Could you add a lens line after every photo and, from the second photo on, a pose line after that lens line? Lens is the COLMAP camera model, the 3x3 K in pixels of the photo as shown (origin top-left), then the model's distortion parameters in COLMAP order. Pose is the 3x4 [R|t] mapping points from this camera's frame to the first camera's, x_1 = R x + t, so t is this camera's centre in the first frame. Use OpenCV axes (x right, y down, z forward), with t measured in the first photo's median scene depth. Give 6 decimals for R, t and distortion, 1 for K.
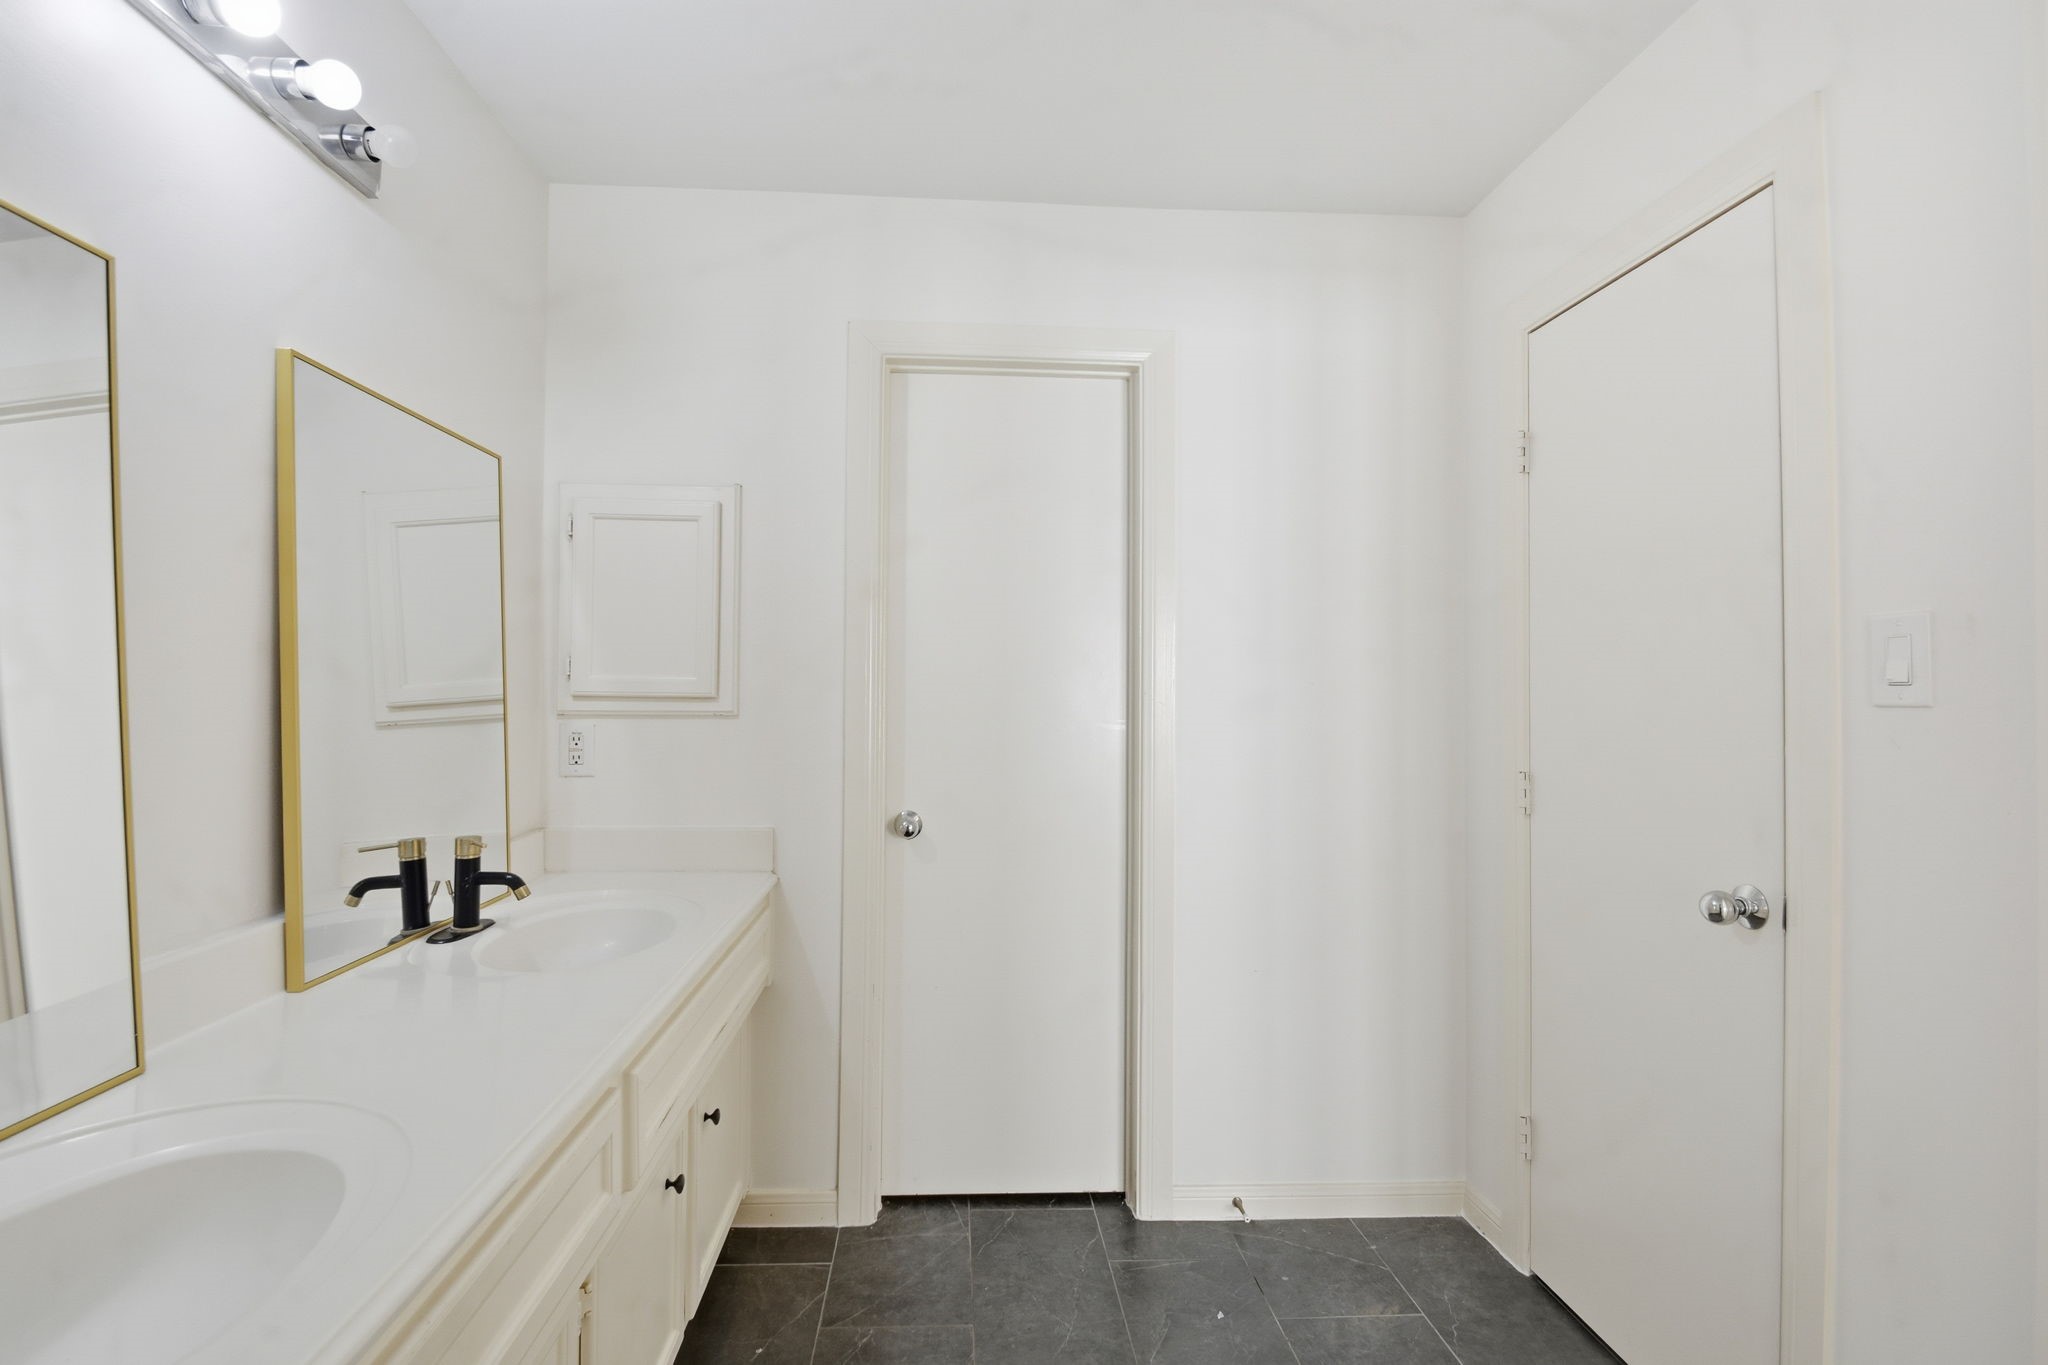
lens RADIAL K [[884.9, 0, 1014.3], [0, 884.9, 679.6], [0, 0, 1]] dist [-0.011564, -0.000097]
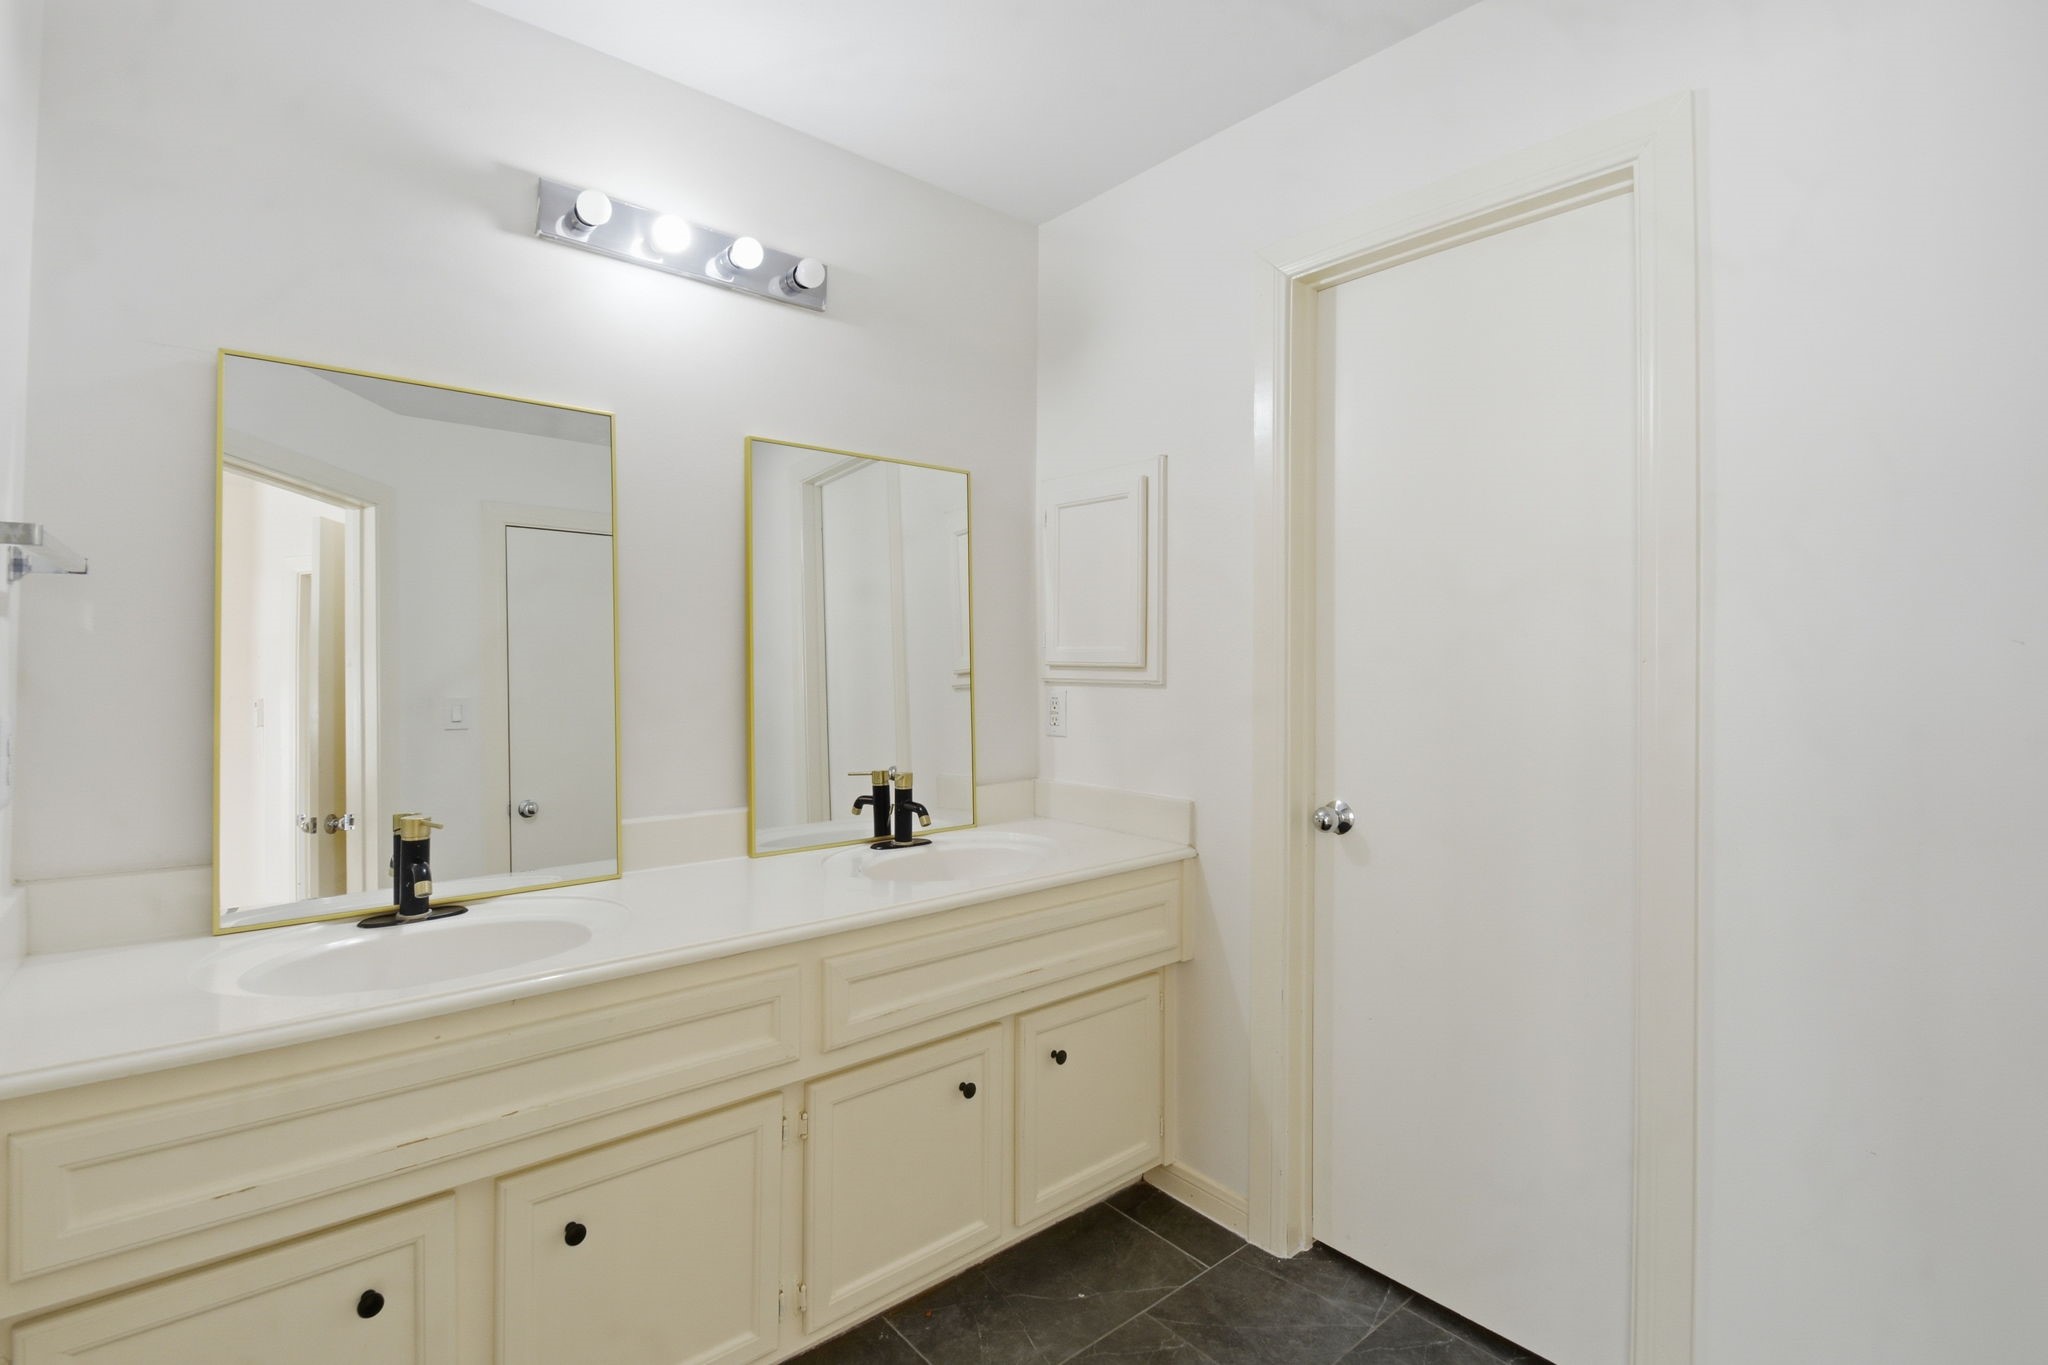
lens RADIAL K [[925.5, 0, 994.6], [0, 925.5, 657.3], [0, 0, 1]] dist [-0.011675, -0.002077]
pose [[0.601938, -0.008524, -0.798497, 0.419344], [0.010565, 0.999941, -0.002710, 0.009940], [0.798473, -0.006805, 0.601992, 0.215859]]
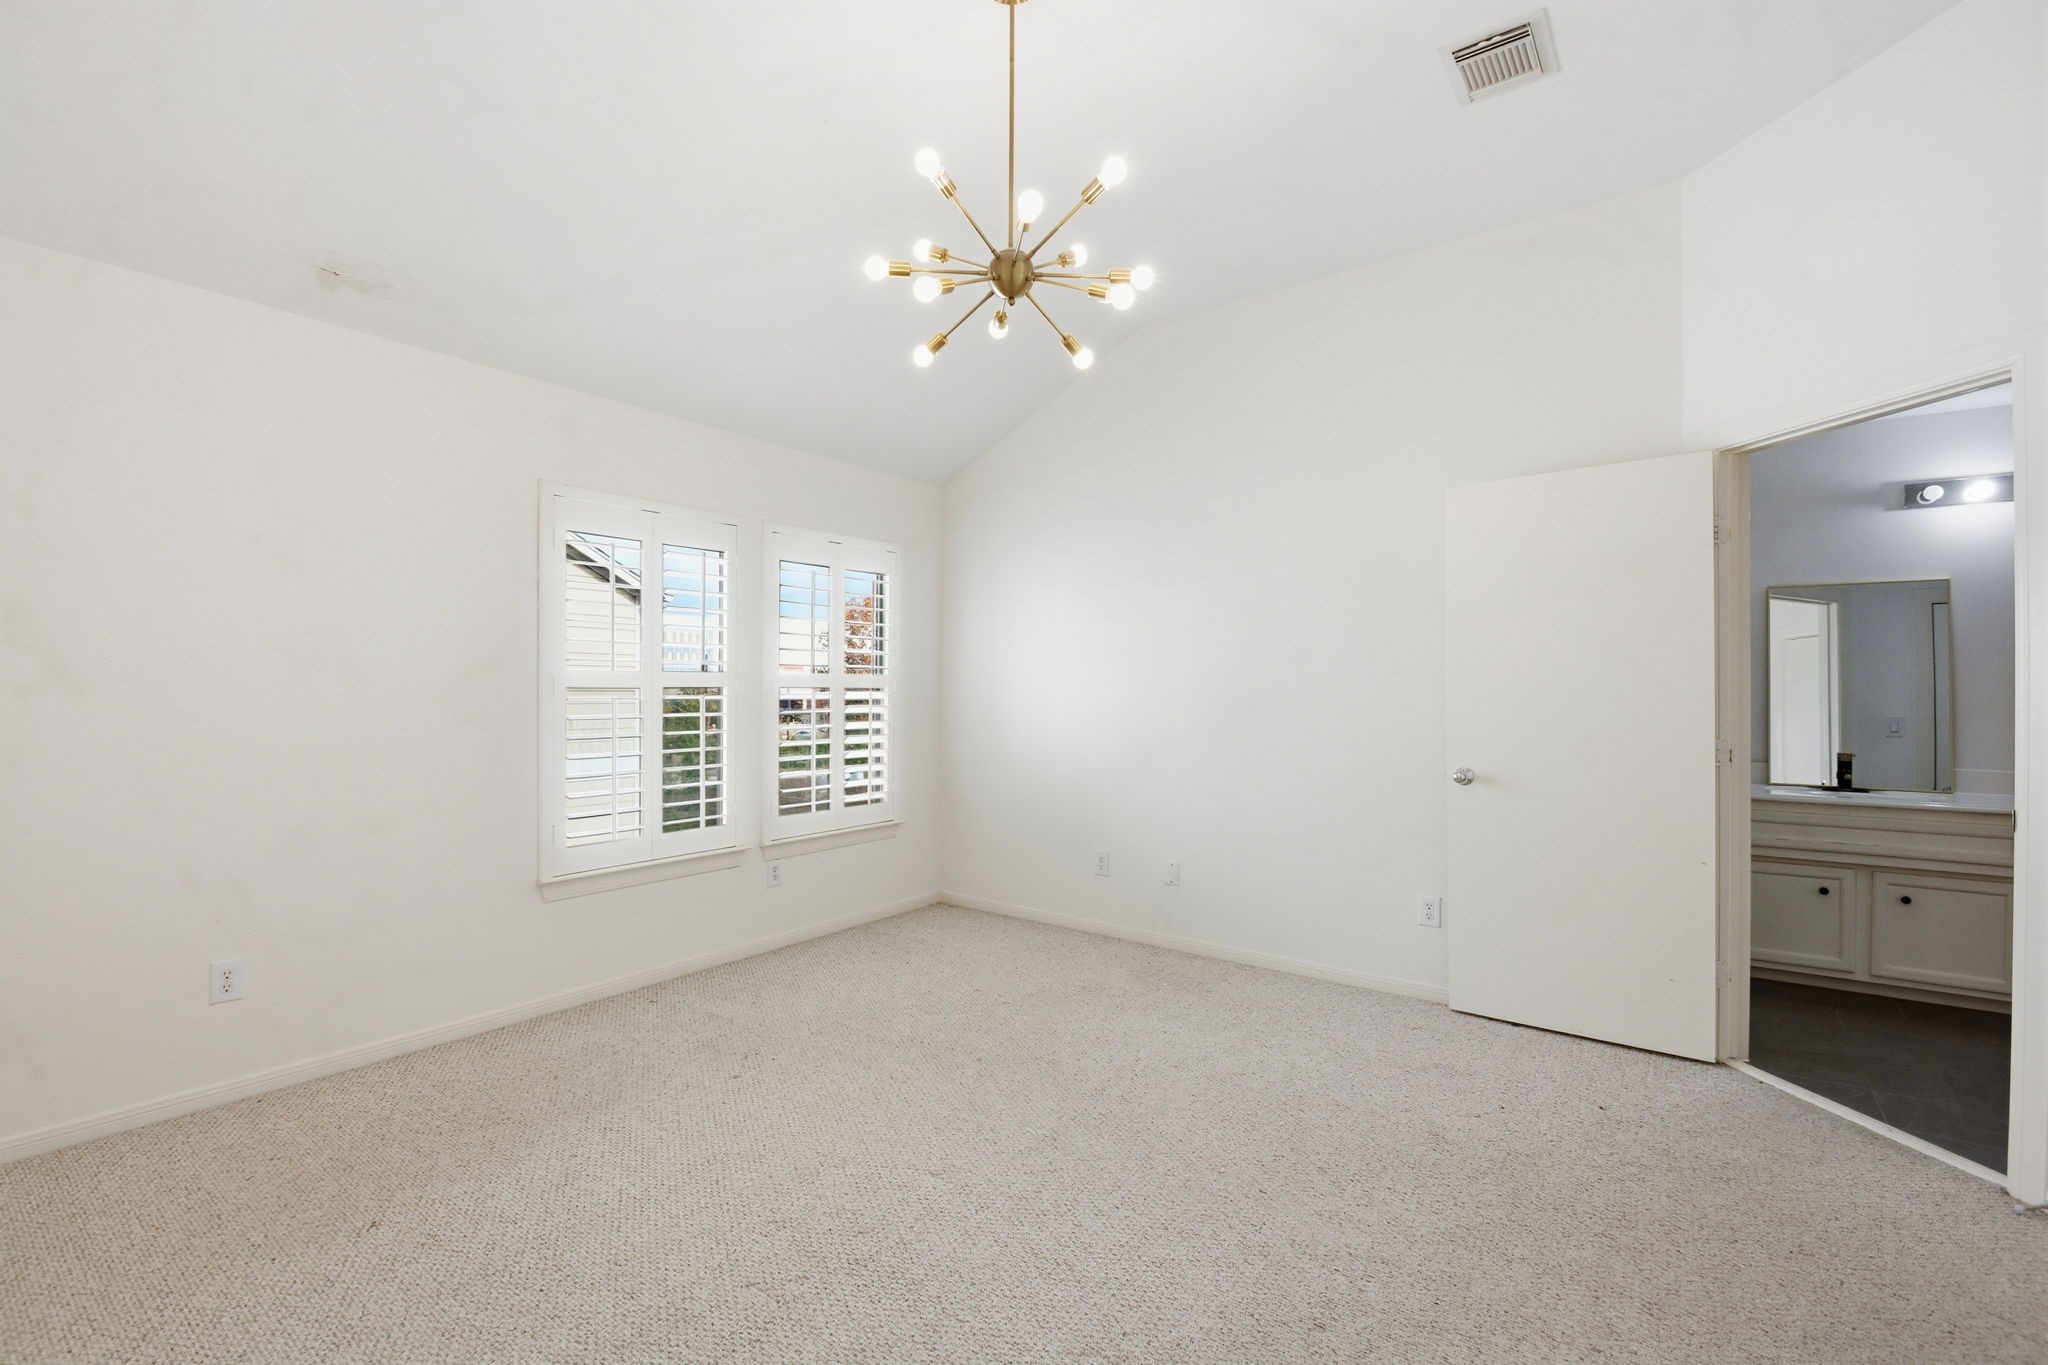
lens RADIAL K [[925.5, 0, 989.0], [0, 925.5, 677.0], [0, 0, 1]] dist [-0.011675, -0.002077]
pose [[-0.649902, -0.019402, -0.759770, 2.235411], [-0.003660, 0.999742, -0.022400, 0.023208], [0.760009, -0.011777, -0.649806, 0.167937]]
